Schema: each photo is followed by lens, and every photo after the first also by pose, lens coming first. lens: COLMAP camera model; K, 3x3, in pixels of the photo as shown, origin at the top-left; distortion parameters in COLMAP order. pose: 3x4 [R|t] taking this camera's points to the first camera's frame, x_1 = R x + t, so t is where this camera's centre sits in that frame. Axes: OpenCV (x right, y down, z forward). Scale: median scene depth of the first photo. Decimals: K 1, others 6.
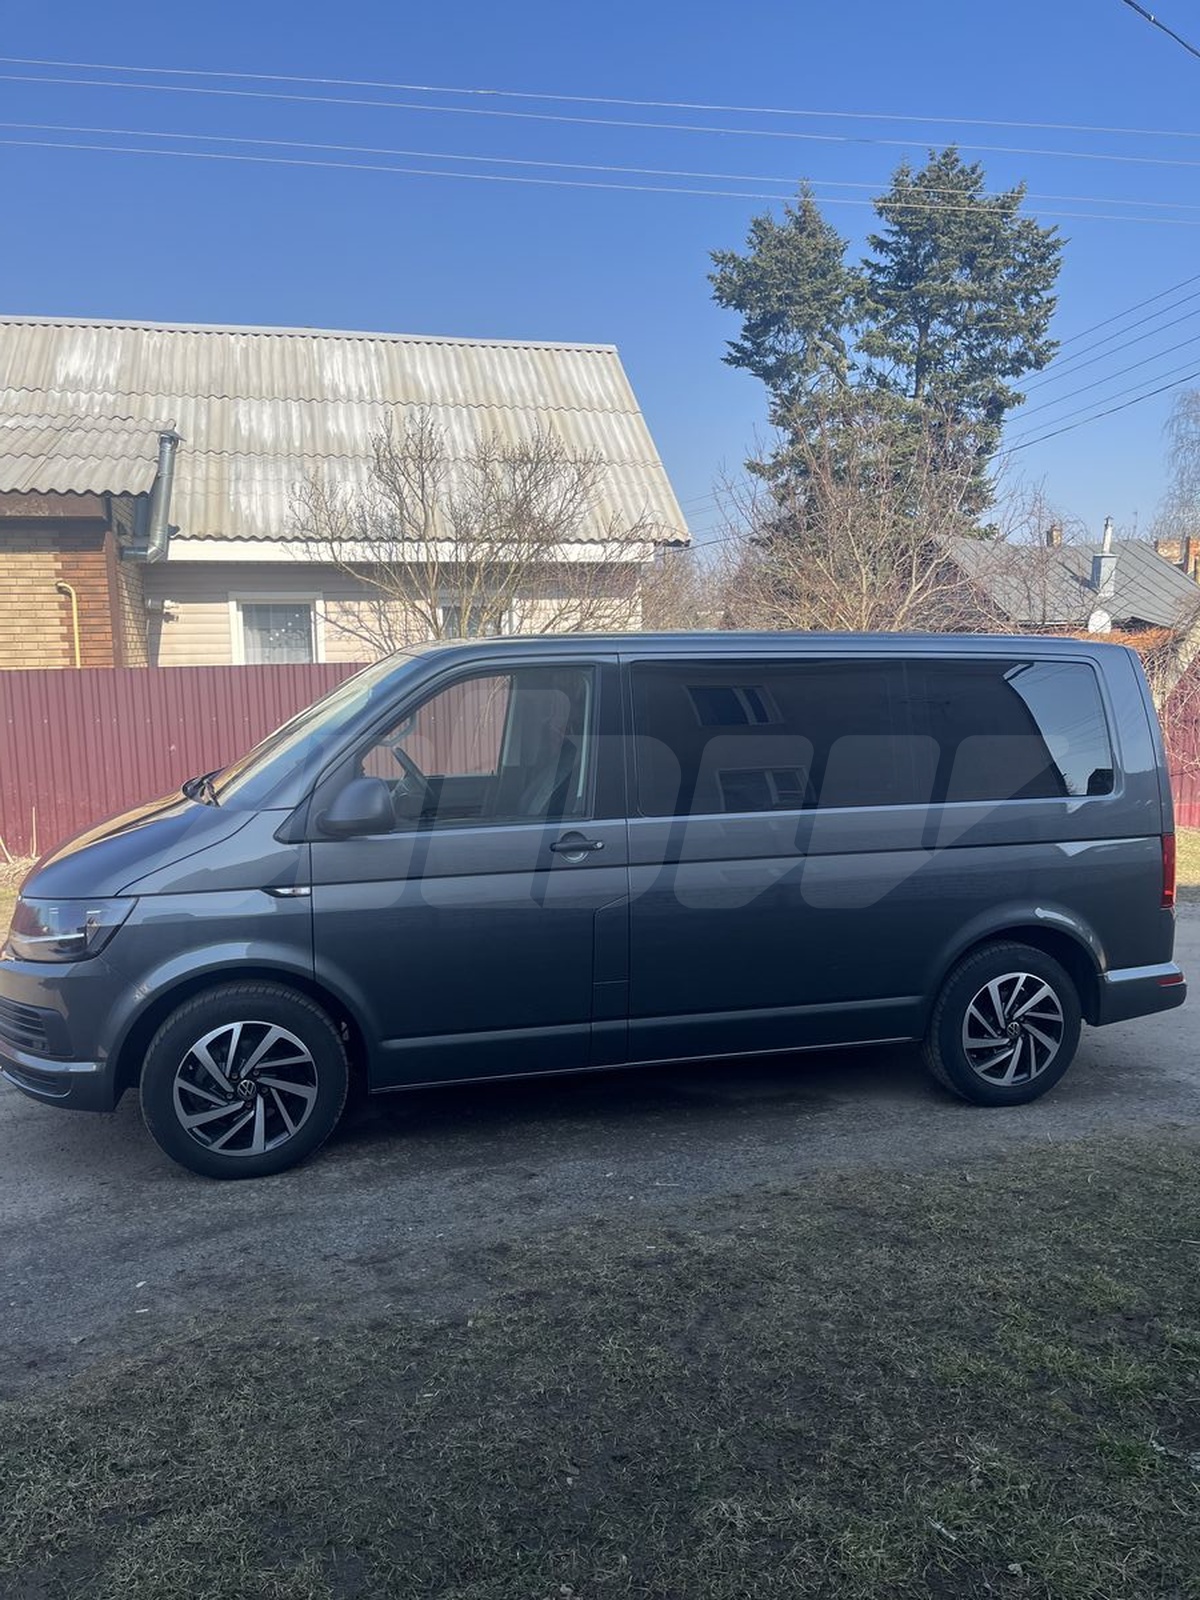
lens RADIAL K [[1205.0, 0, 600.0], [0, 1205.0, 800.0], [0, 0, 1]] dist [0.030572, -0.008913]
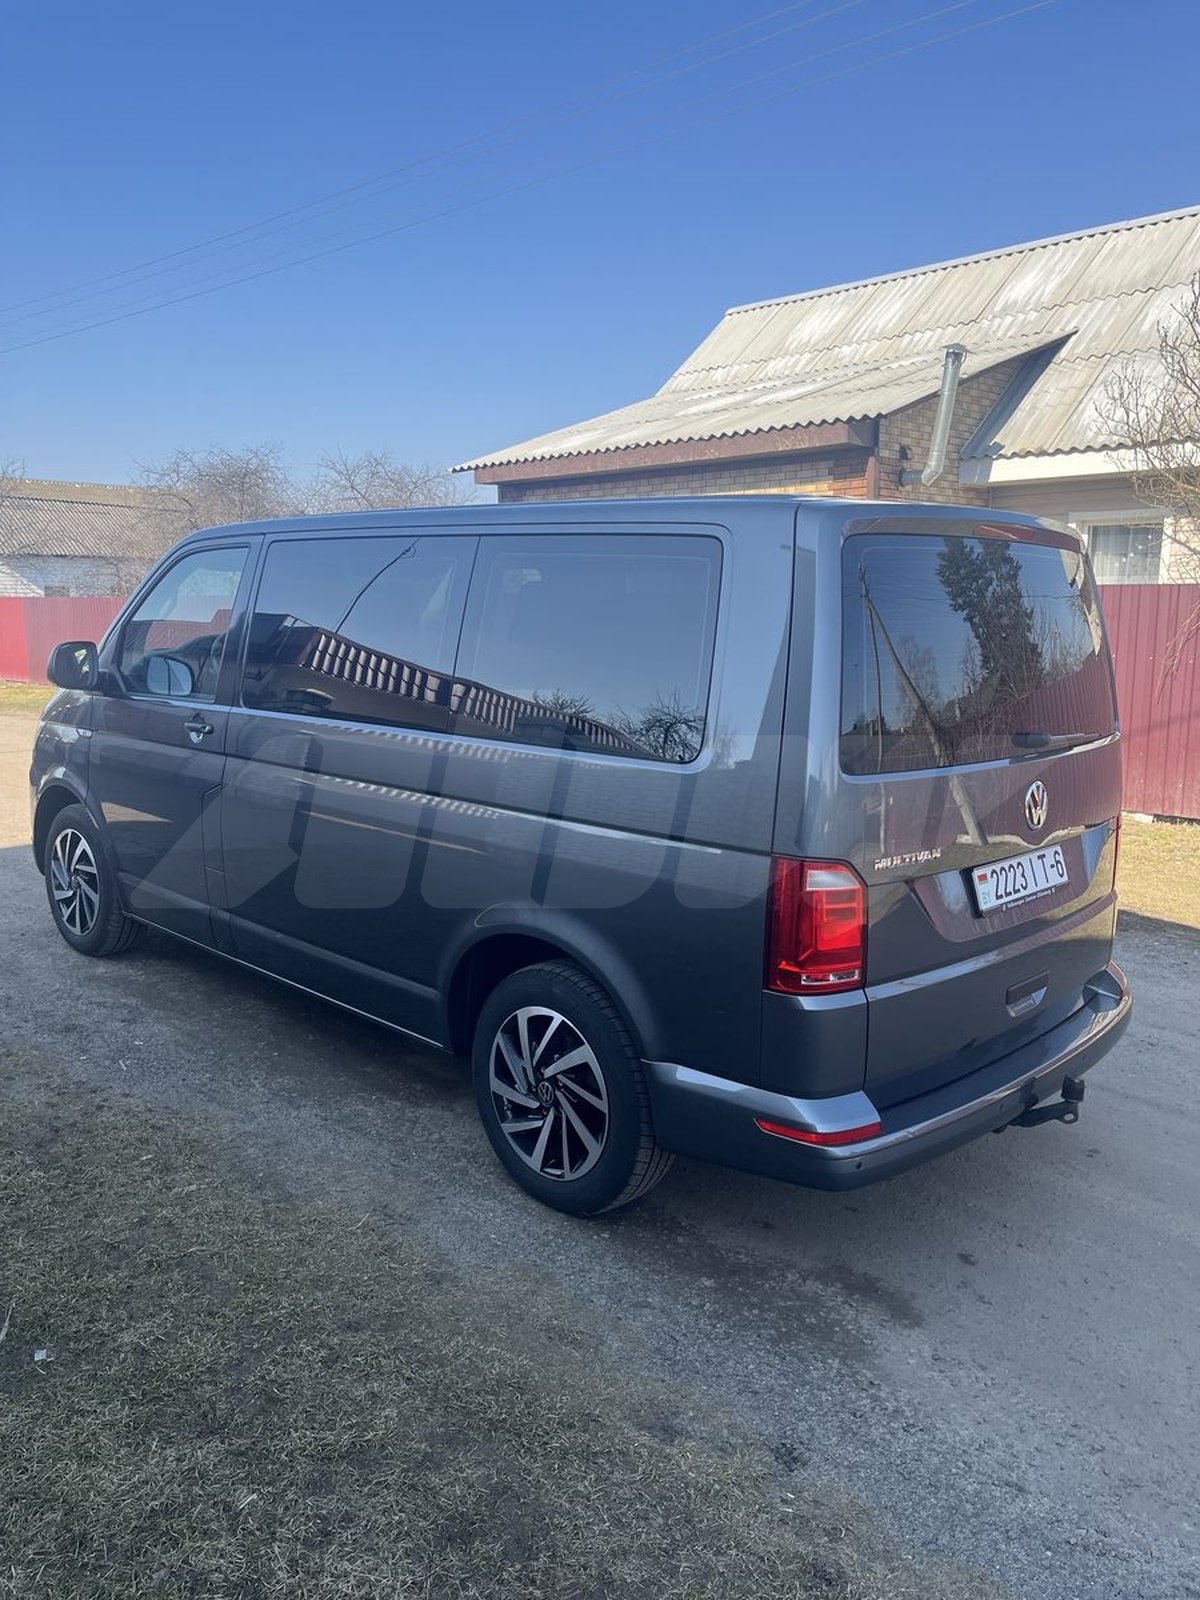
lens RADIAL K [[1205.0, 0, 600.0], [0, 1205.0, 800.0], [0, 0, 1]] dist [0.030572, -0.008913]
pose [[0.507737, 0.154075, -0.847623, 0.401035], [-0.120054, 0.986932, 0.107484, -0.019596], [0.853106, 0.047187, 0.519599, 0.302391]]
